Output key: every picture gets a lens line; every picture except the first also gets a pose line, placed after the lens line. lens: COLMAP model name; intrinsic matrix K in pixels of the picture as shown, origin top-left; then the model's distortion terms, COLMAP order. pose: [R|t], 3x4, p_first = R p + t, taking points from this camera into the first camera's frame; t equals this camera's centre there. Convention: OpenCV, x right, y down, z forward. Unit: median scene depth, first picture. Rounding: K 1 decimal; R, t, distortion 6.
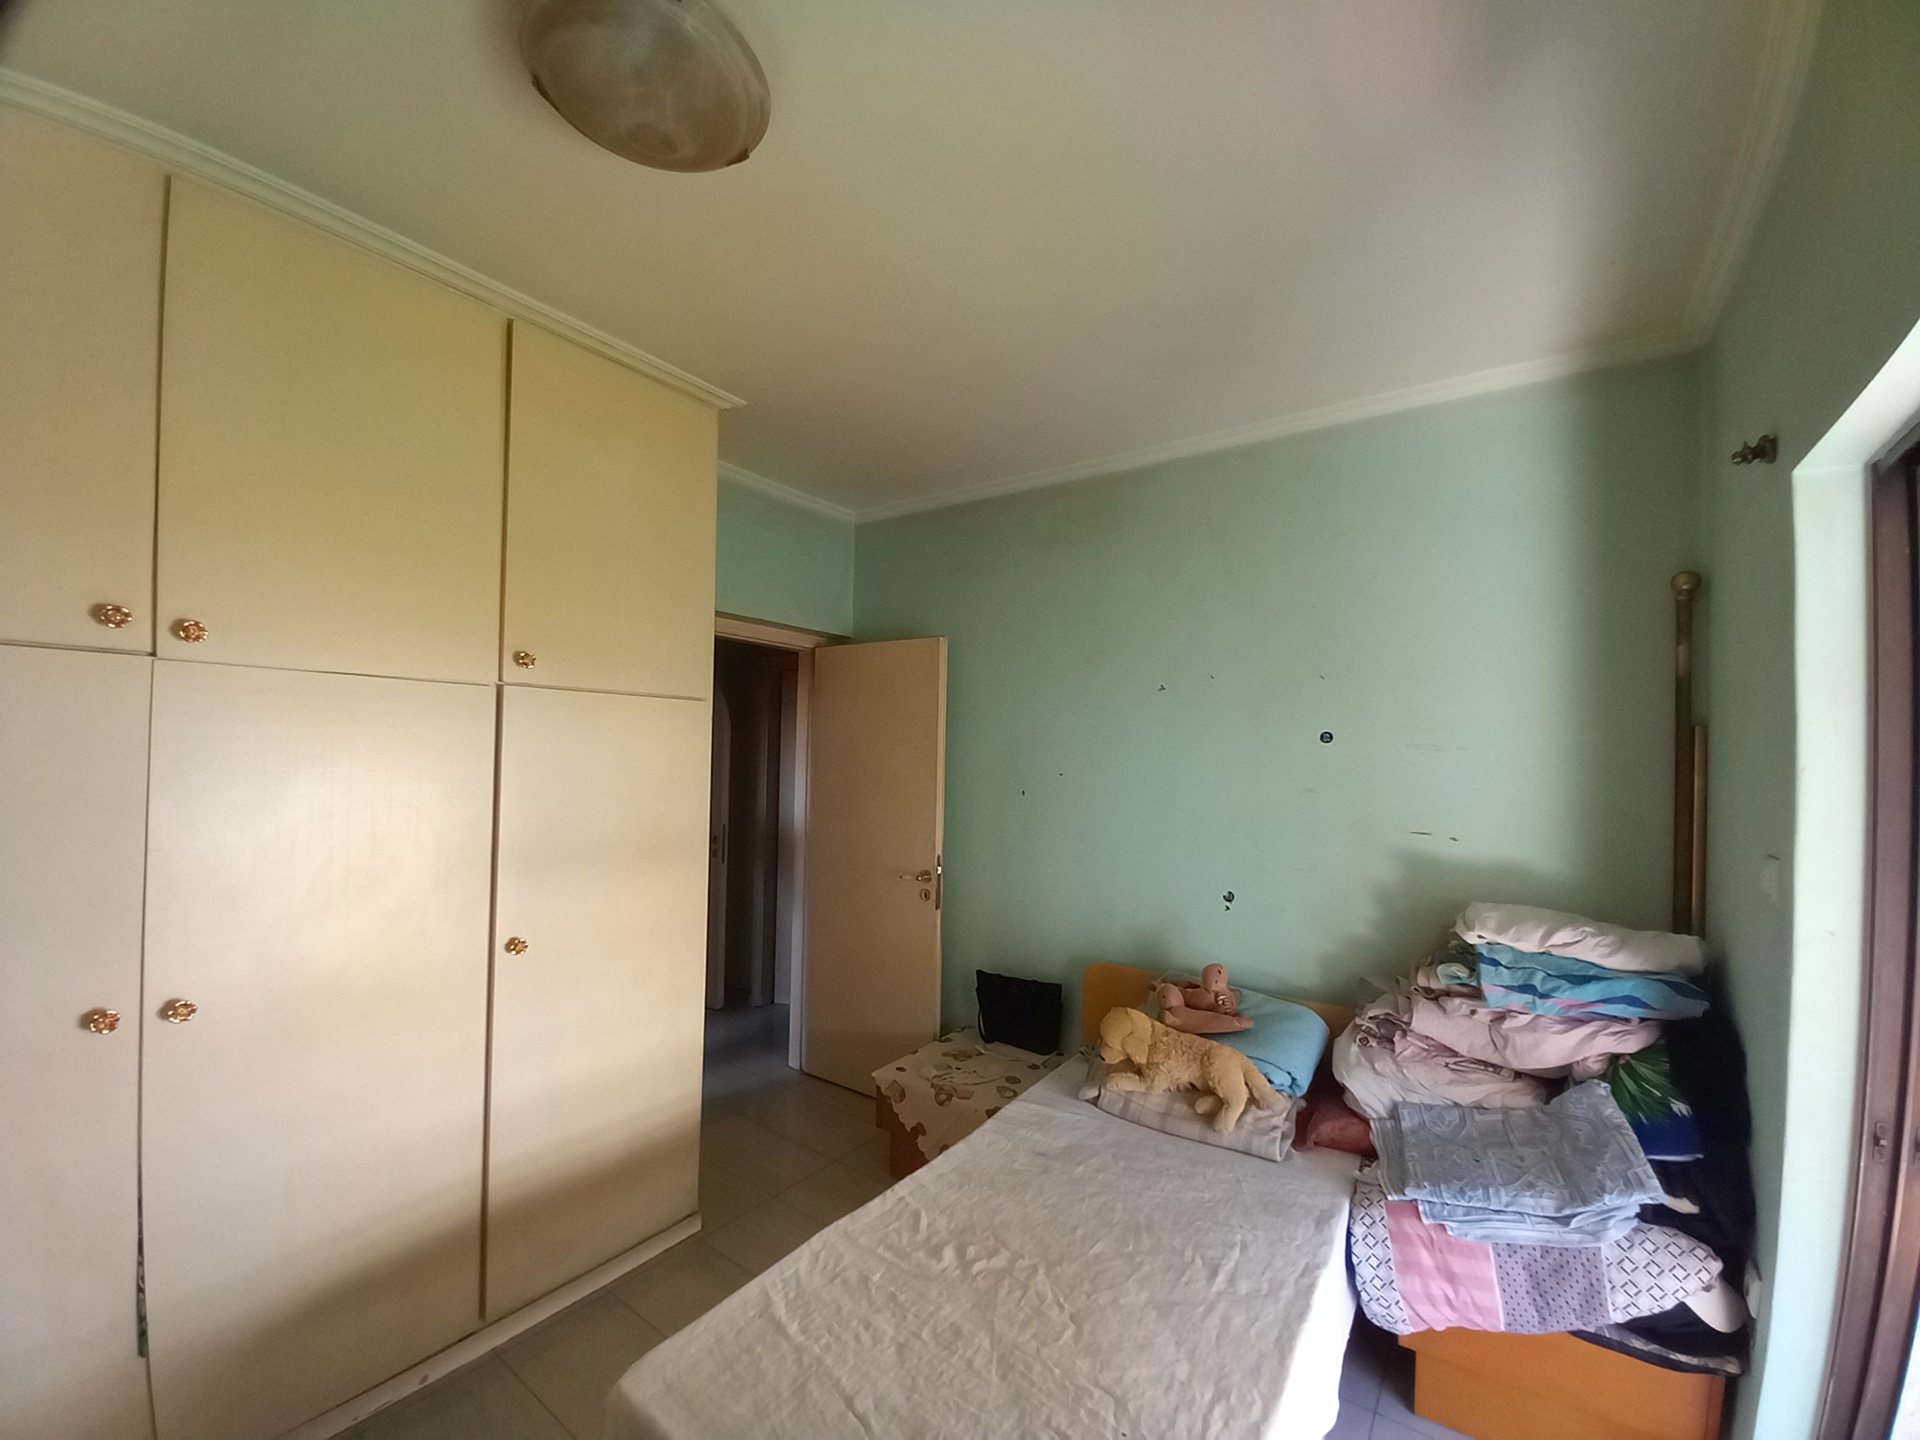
lens RADIAL K [[756.6, 0, 947.3], [0, 756.6, 743.8], [0, 0, 1]] dist [0.017317, -0.016135]
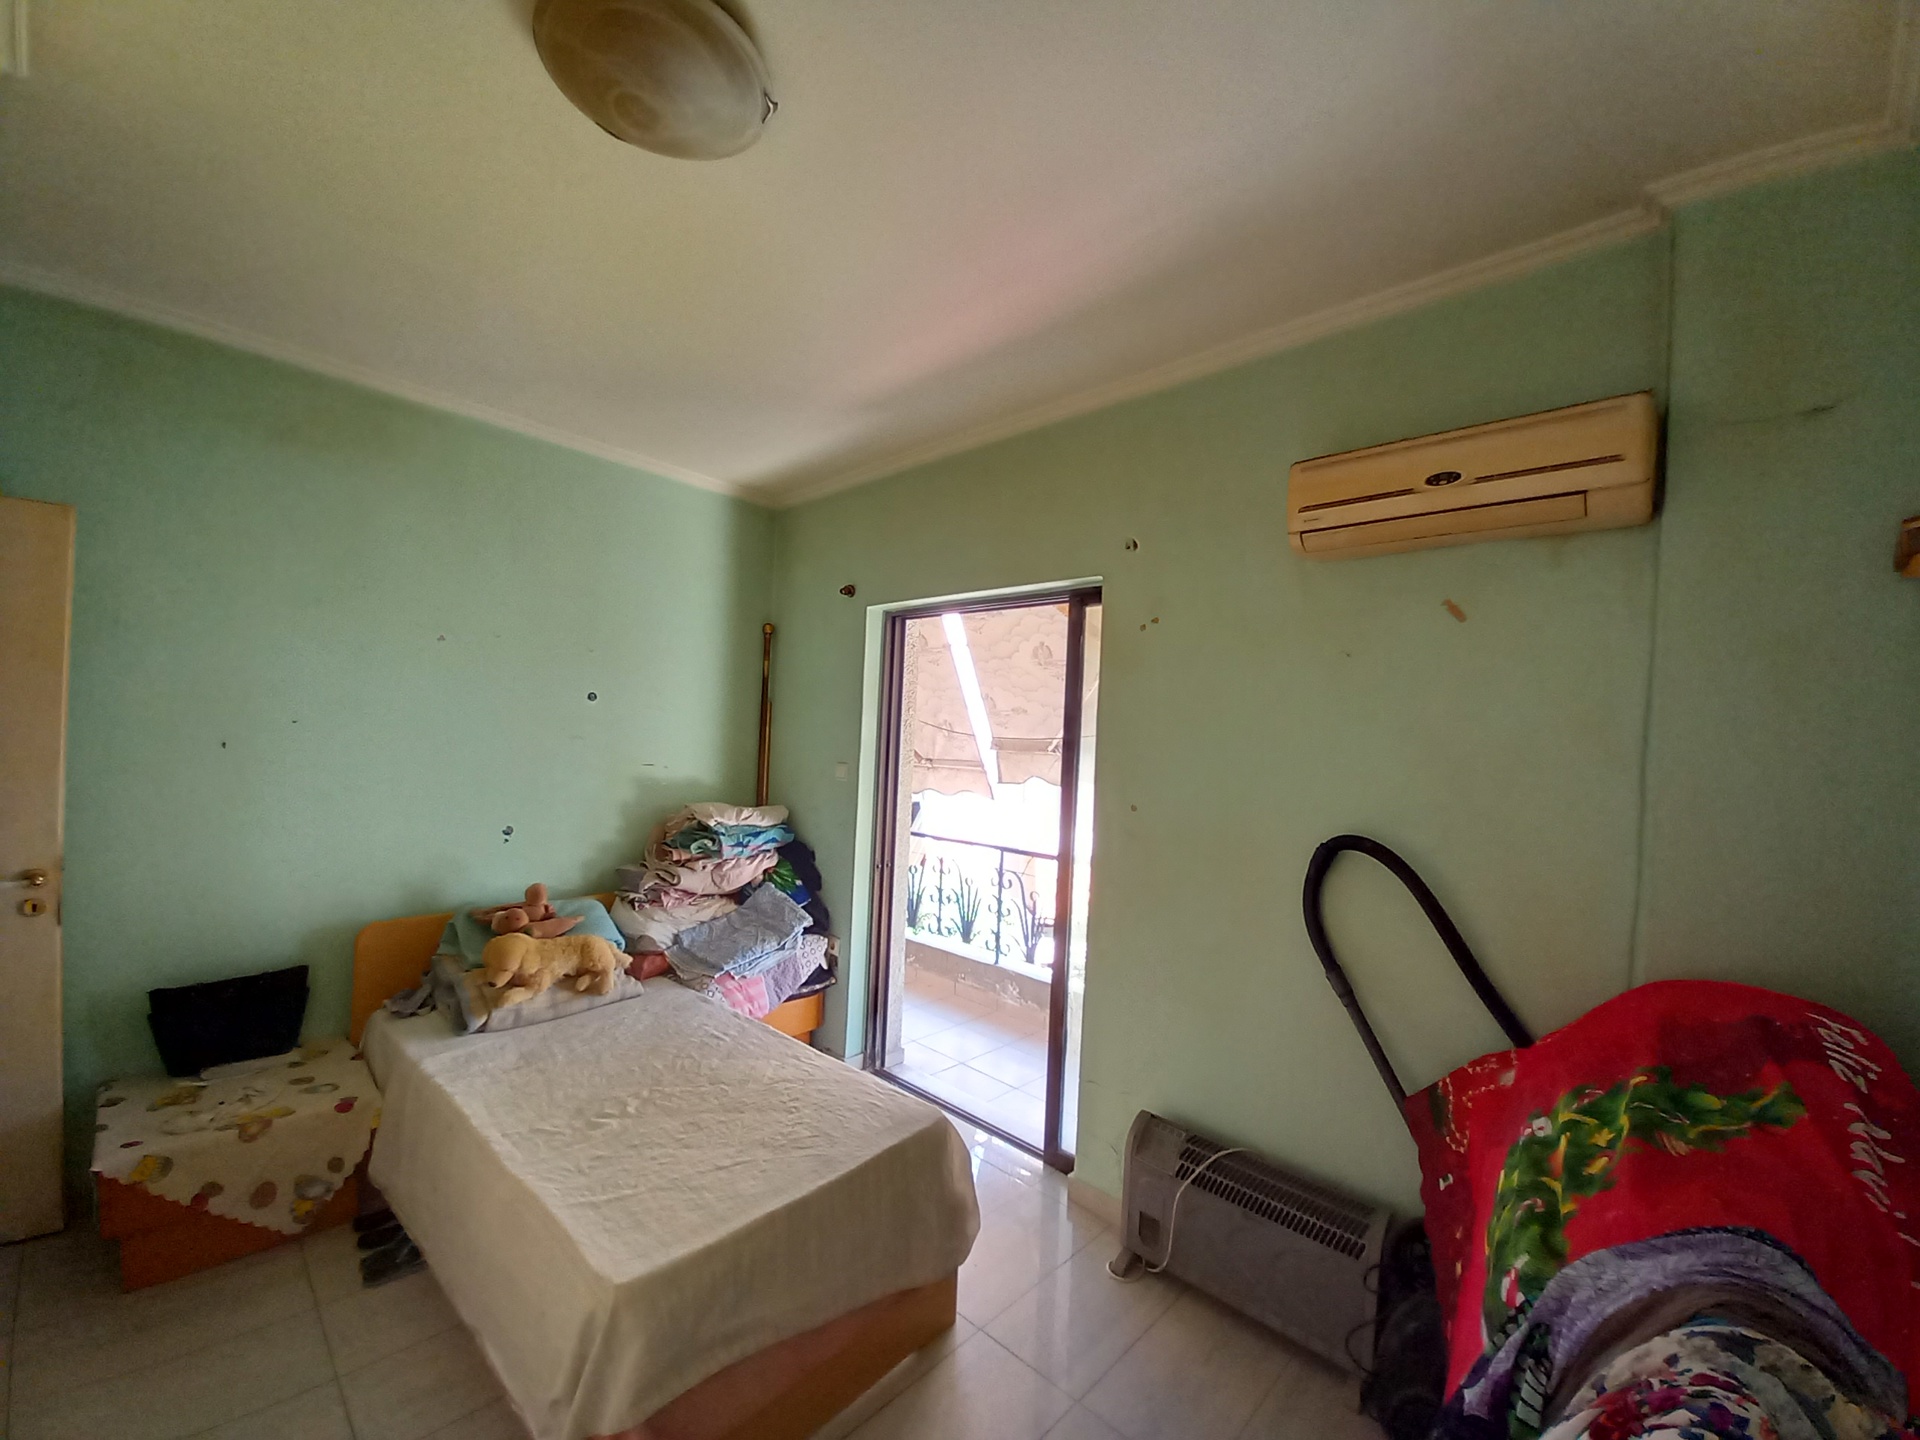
lens RADIAL K [[756.6, 0, 947.3], [0, 756.6, 743.8], [0, 0, 1]] dist [0.017317, -0.016135]
pose [[0.131364, -0.024478, 0.991032, -0.961150], [-0.054744, 0.997991, 0.031907, -0.004114], [-0.989822, -0.058444, 0.129760, 0.281326]]
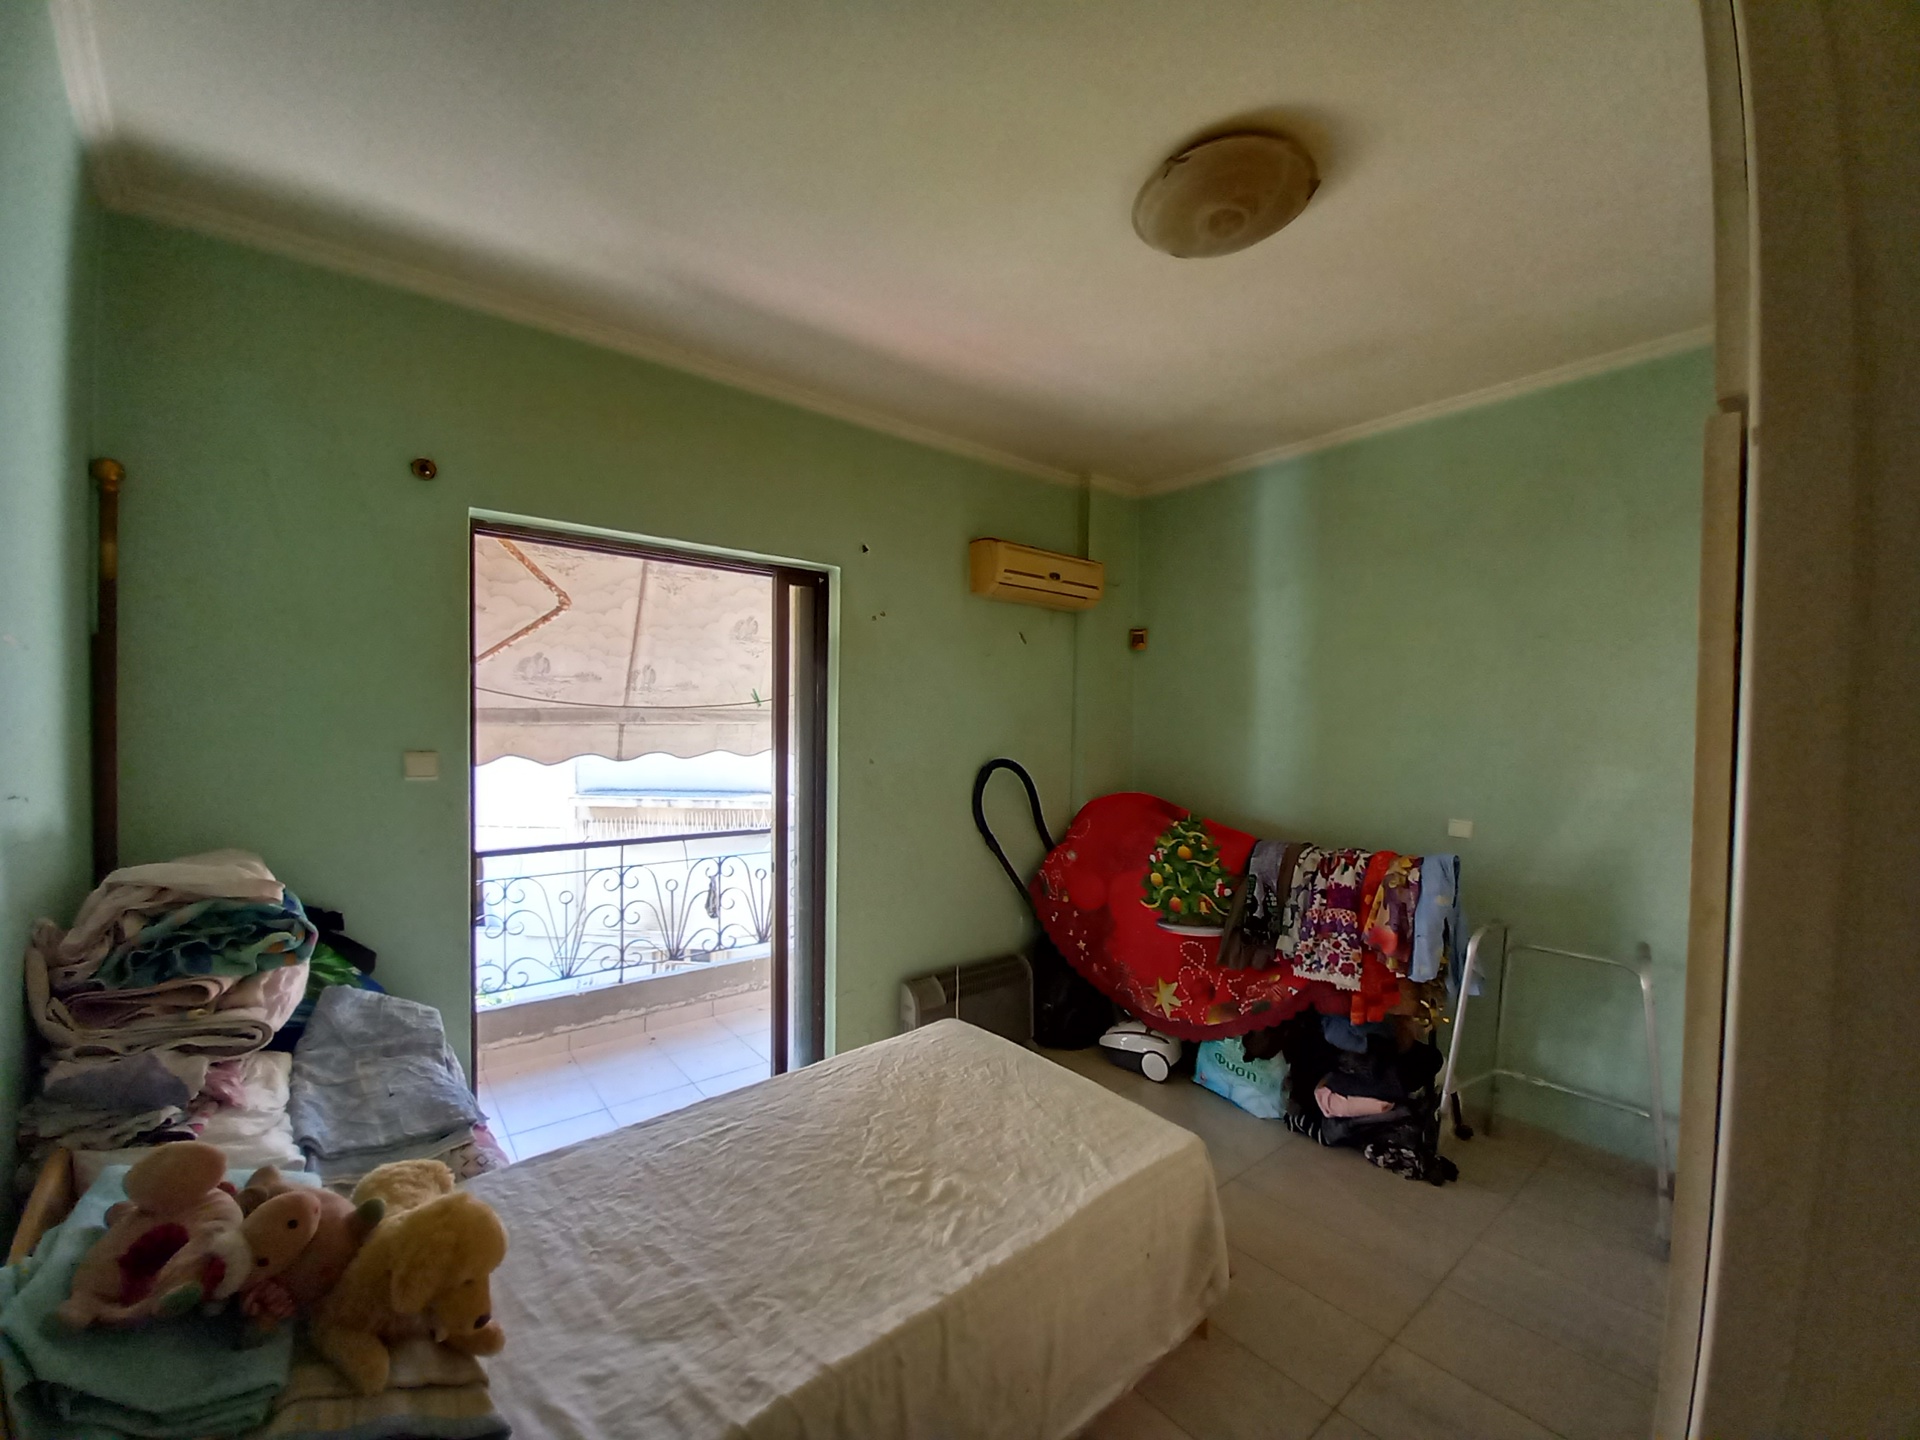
lens RADIAL K [[756.6, 0, 947.3], [0, 756.6, 743.8], [0, 0, 1]] dist [0.017317, -0.016135]
pose [[-0.965810, -0.037282, 0.256556, -0.210412], [-0.033763, 0.999266, 0.018108, 0.057142], [-0.257043, 0.008827, -0.966360, 1.673035]]
